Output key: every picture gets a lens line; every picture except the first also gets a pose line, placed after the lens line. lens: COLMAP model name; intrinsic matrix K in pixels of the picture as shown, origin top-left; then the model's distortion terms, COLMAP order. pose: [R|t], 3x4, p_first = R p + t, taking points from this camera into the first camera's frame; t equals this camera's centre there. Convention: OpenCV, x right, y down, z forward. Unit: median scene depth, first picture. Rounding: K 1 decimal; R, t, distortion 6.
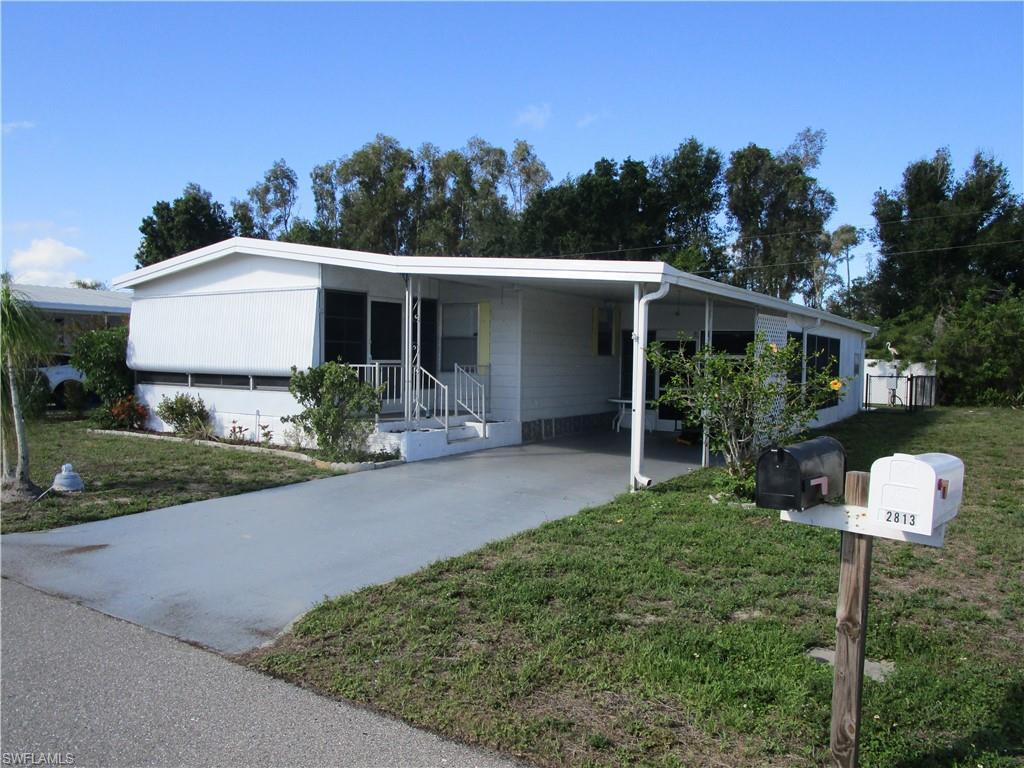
lens RADIAL K [[759.4, 0, 512.0], [0, 759.4, 384.0], [0, 0, 1]] dist [-0.000807, -0.000198]
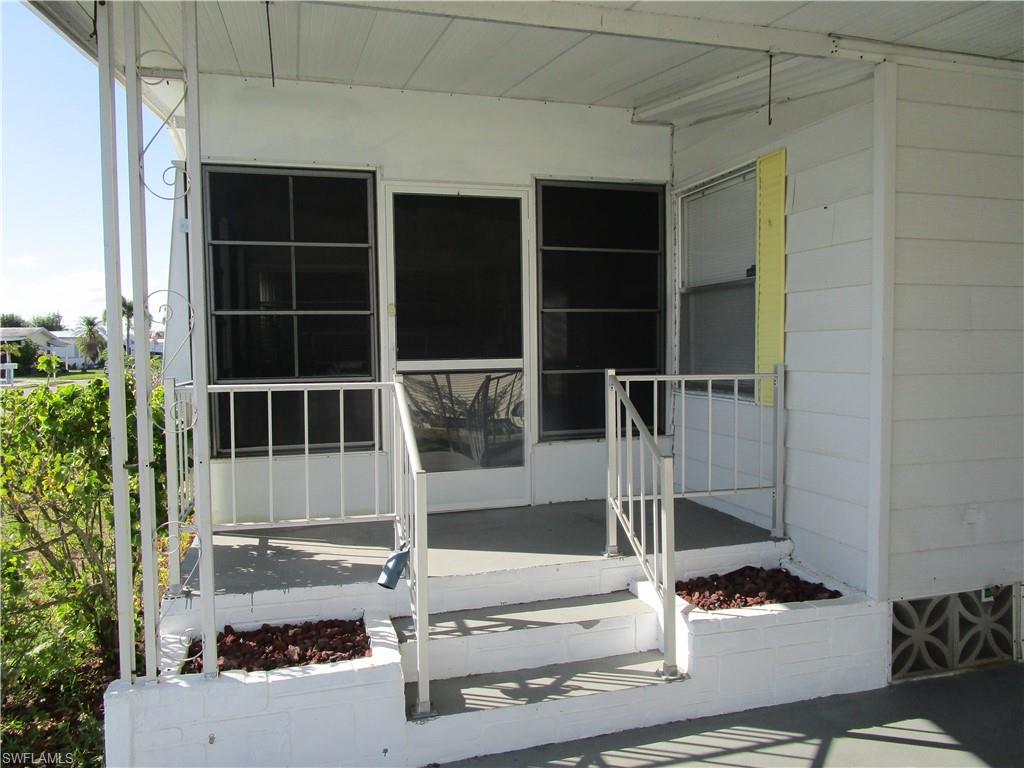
lens RADIAL K [[719.1, 0, 512.0], [0, 719.1, 384.0], [0, 0, 1]] dist [-0.032970, 0.010635]
pose [[0.747388, 0.005716, -0.664364, 0.071406], [-0.000495, 0.999968, 0.008047, -0.022041], [0.664388, -0.005685, 0.747366, 0.715766]]
